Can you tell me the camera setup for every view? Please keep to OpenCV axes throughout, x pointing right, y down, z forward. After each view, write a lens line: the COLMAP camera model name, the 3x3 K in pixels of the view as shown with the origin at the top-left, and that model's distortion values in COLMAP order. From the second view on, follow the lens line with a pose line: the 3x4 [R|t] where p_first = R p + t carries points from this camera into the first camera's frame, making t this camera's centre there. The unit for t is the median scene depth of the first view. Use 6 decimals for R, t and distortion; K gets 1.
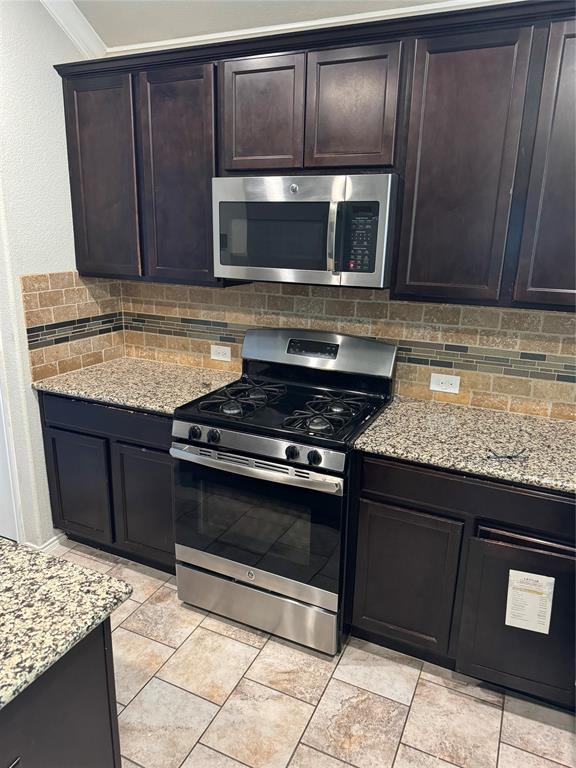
lens RADIAL K [[543.9, 0, 279.4], [0, 543.9, 379.8], [0, 0, 1]] dist [0.044081, -0.068448]
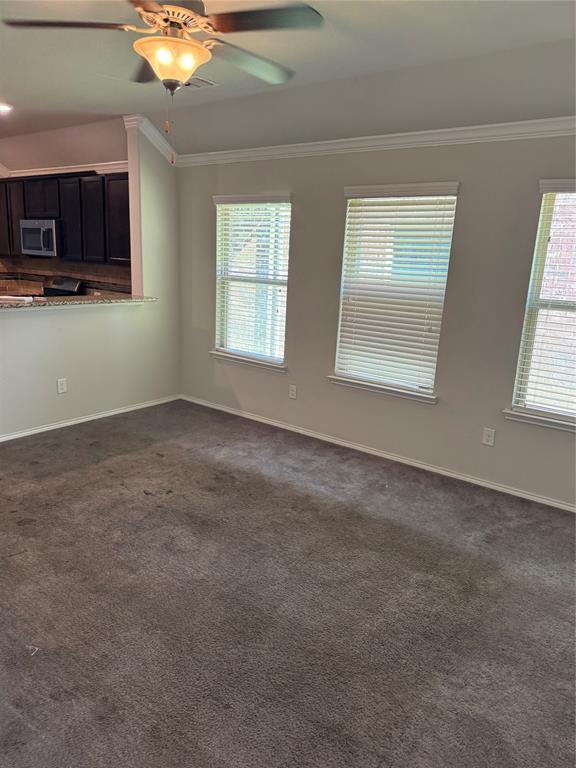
lens RADIAL K [[543.9, 0, 294.3], [0, 543.9, 382.3], [0, 0, 1]] dist [0.044081, -0.068448]
pose [[0.979348, 0.069128, -0.189996, 2.094683], [-0.077743, 0.996239, -0.038258, 0.536778], [0.186637, 0.052239, 0.981039, -1.690265]]
